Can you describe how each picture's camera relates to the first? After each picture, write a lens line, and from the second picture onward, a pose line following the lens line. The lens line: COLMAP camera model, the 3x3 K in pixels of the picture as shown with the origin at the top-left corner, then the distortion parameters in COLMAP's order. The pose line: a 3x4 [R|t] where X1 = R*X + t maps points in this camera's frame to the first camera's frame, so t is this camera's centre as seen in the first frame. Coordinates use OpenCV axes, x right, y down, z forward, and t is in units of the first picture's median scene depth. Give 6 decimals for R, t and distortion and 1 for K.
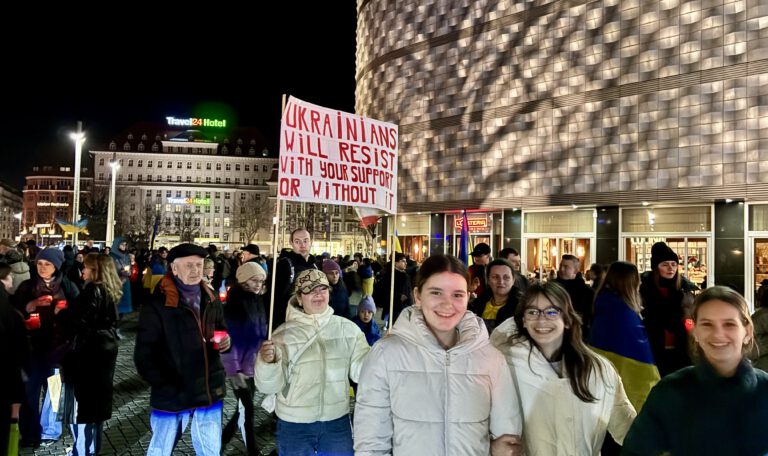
lens RADIAL K [[610.7, 0, 380.8], [0, 610.7, 229.5], [0, 0, 1]] dist [0.071937, -0.011727]
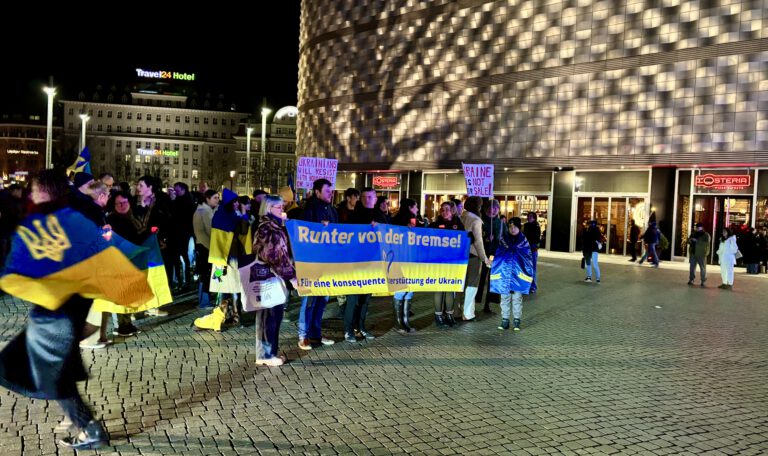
lens RADIAL K [[610.7, 0, 375.6], [0, 610.7, 223.1], [0, 0, 1]] dist [0.071937, -0.011727]
pose [[0.999240, 0.020253, 0.033301, 0.081722], [-0.022290, 0.997827, 0.061998, -0.002012], [-0.031973, -0.062693, 0.997521, -0.202033]]
